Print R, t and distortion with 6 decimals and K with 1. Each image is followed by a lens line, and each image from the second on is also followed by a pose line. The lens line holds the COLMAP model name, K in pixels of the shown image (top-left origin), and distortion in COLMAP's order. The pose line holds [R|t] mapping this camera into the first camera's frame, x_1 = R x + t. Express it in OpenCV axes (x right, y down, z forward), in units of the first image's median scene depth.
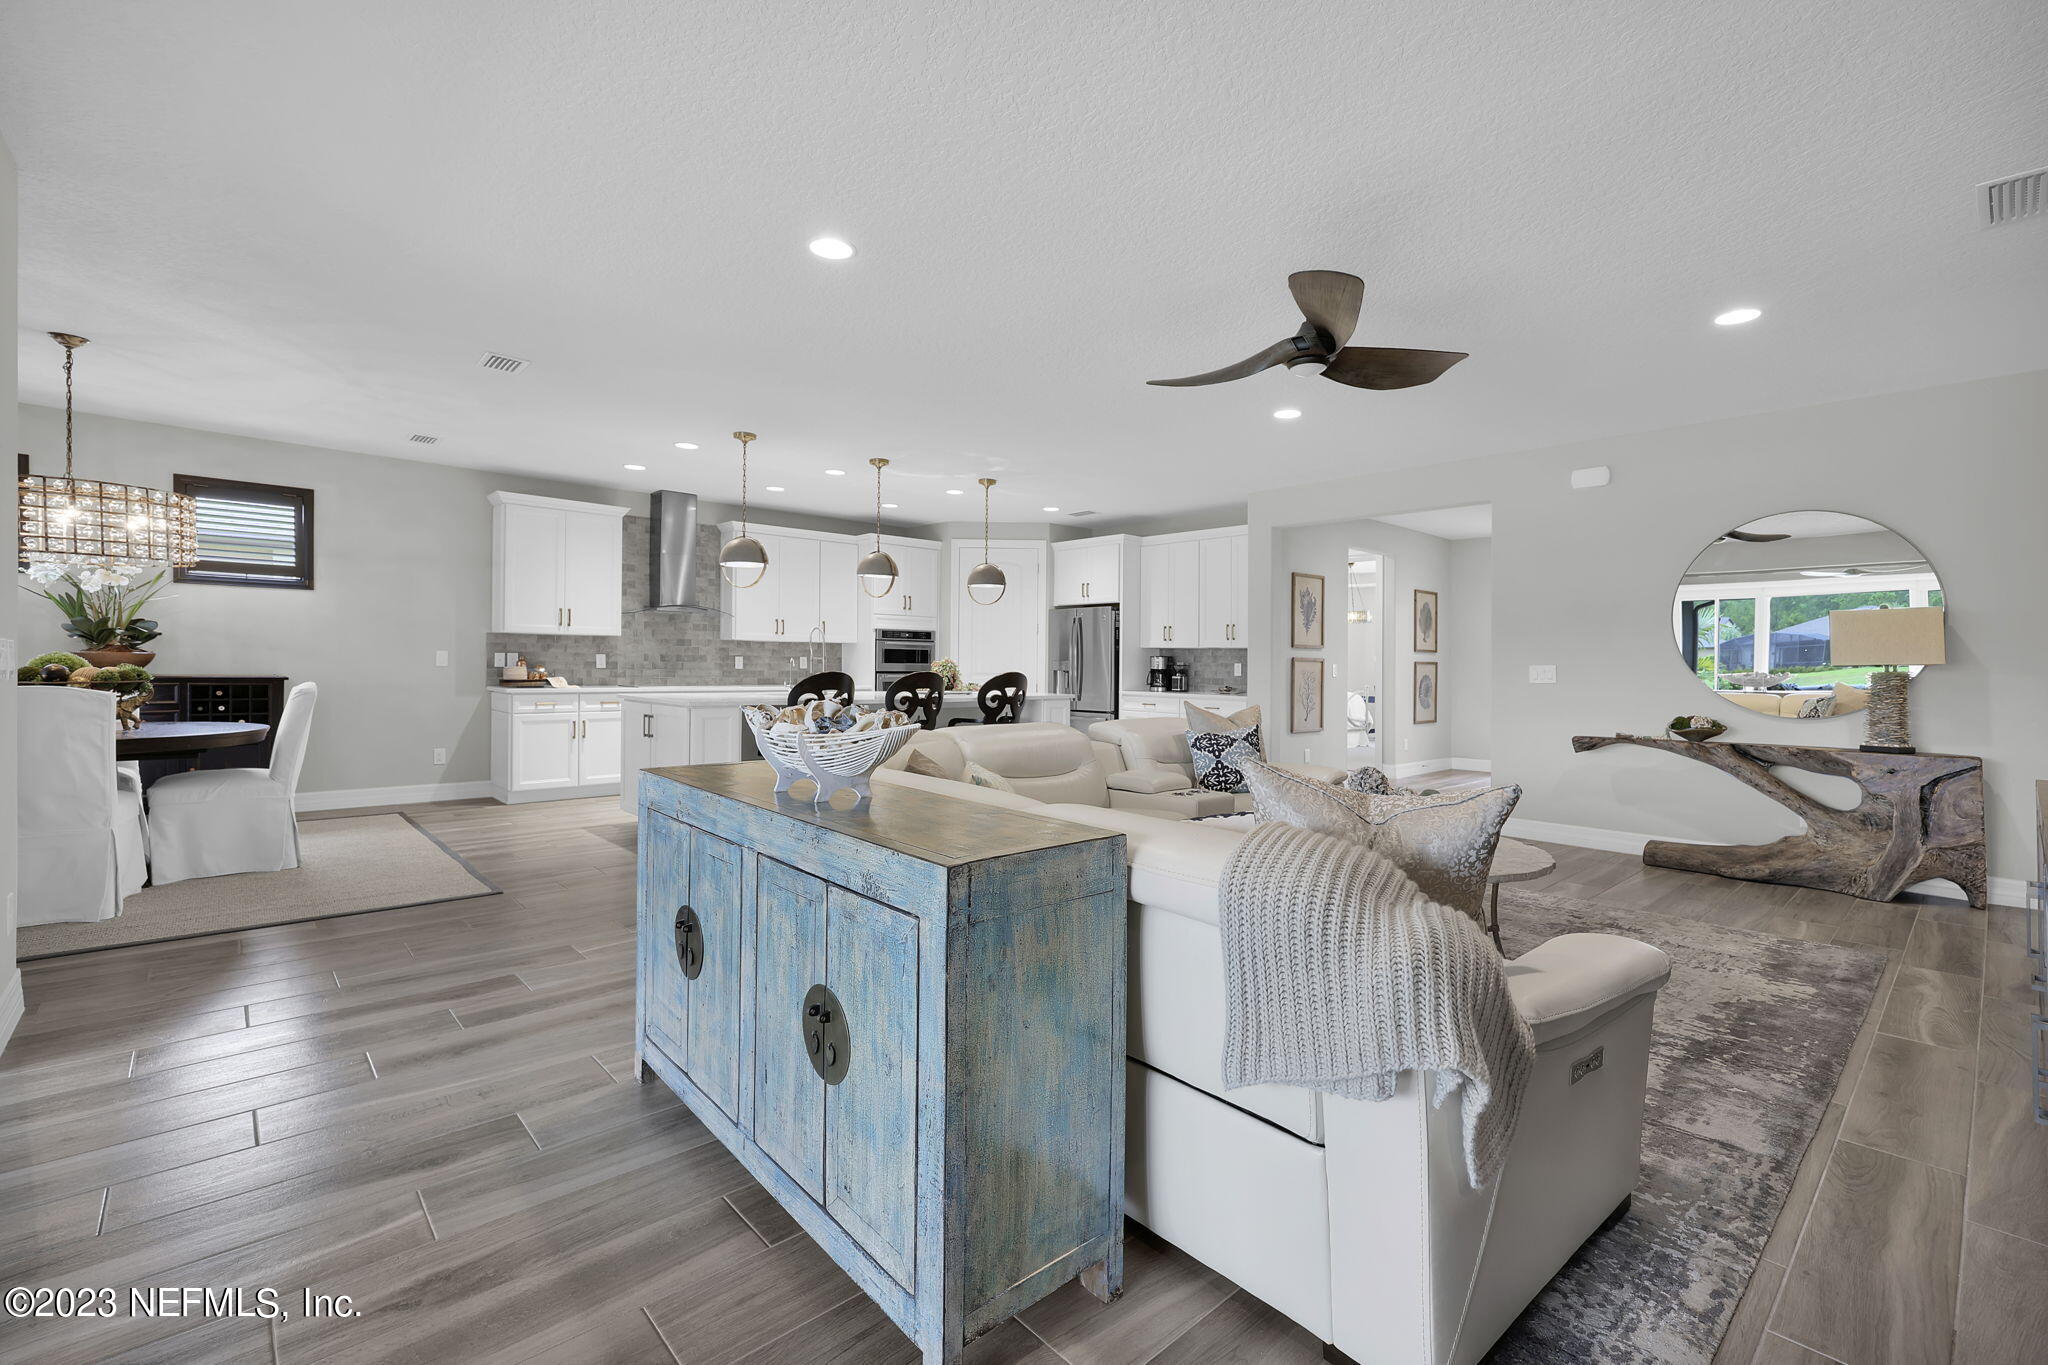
lens RADIAL K [[900.2, 0, 1024.0], [0, 900.2, 682.5], [0, 0, 1]] dist [-0.001987, 0.000647]
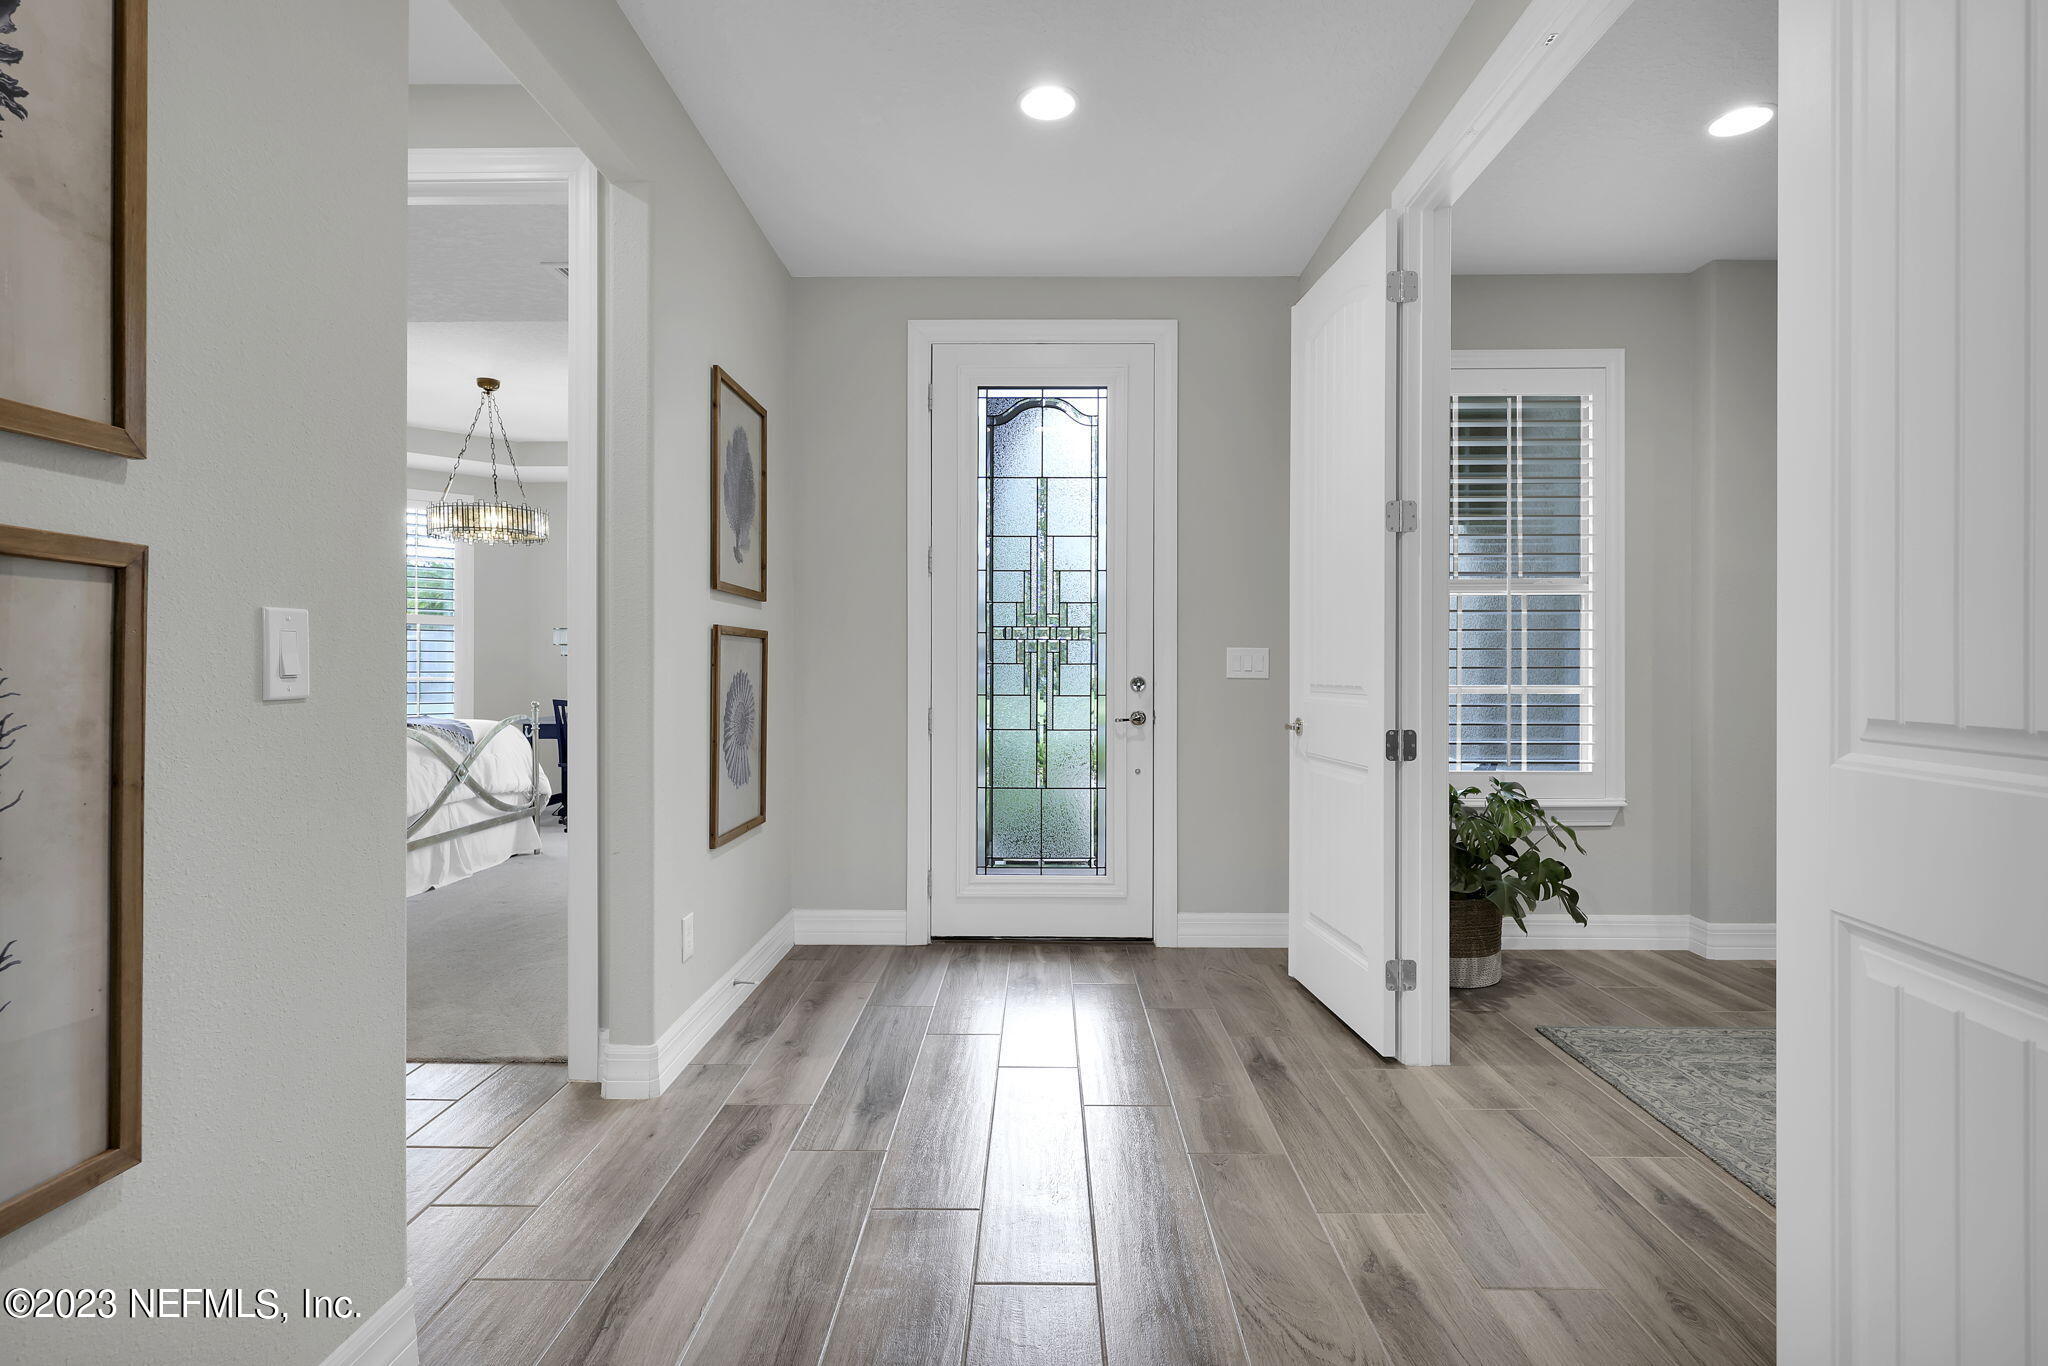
lens RADIAL K [[967.4, 0, 1029.5], [0, 967.4, 672.4], [0, 0, 1]] dist [0.001118, 0.000464]
pose [[0.669056, -0.008390, 0.743165, 0.269796], [0.011192, 0.999937, 0.001213, -0.008086], [-0.743128, 0.007506, 0.669107, 0.710685]]
